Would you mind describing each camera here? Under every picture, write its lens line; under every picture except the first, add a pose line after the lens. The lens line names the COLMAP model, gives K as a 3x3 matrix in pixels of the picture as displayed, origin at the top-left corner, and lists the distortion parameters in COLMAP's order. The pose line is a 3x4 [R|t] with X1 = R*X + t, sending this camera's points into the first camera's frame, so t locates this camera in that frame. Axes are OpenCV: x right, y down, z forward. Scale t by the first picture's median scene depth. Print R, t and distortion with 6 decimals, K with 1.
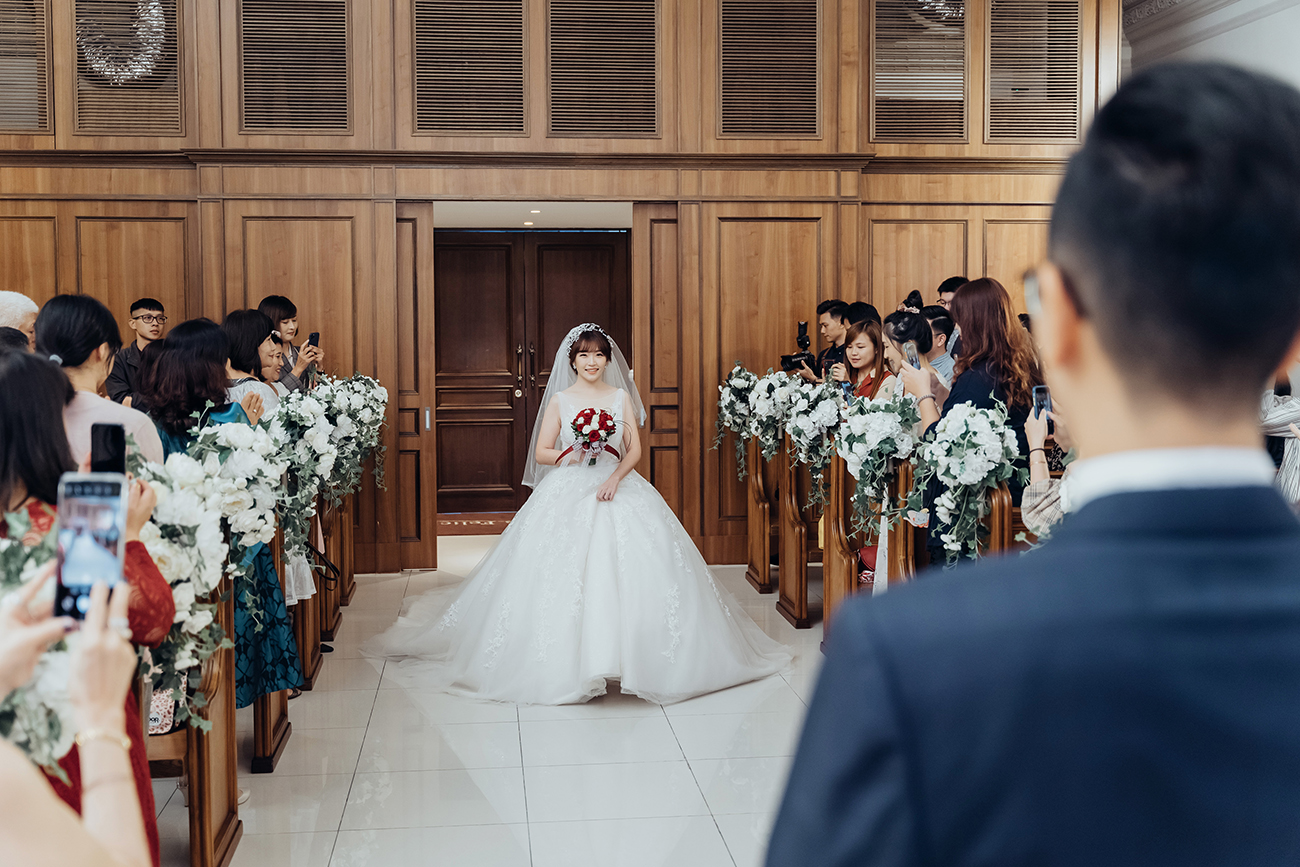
lens RADIAL K [[1454.0, 0, 645.4], [0, 1454.0, 401.2], [0, 0, 1]] dist [0.005491, 0.001008]
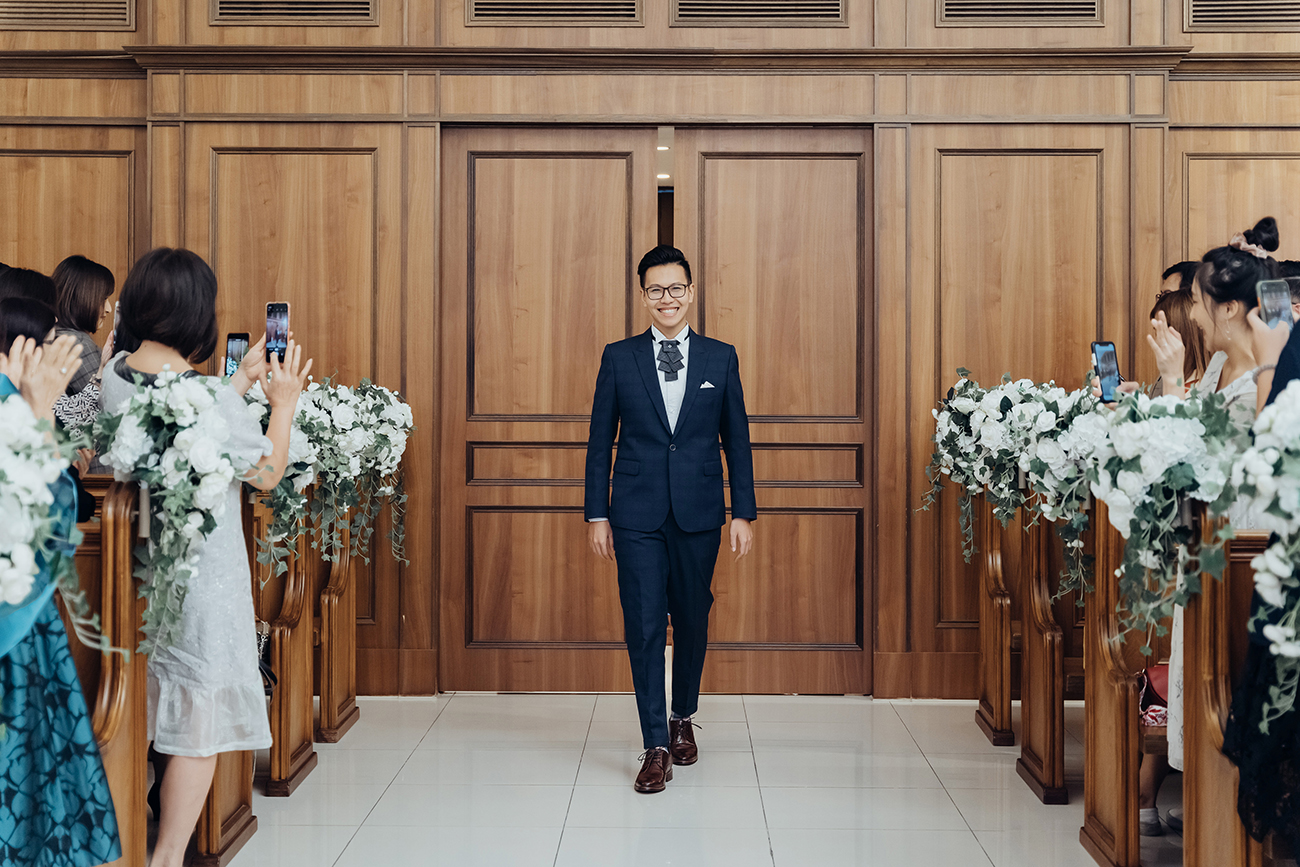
lens RADIAL K [[1989.8, 0, 646.9], [0, 1989.8, 360.7], [0, 0, 1]] dist [0.023128, -0.025069]
pose [[0.991532, 0.008073, -0.129615, 0.038942], [-0.016240, 0.997939, -0.062077, 0.023441], [0.128847, 0.063656, 0.989619, 0.129758]]
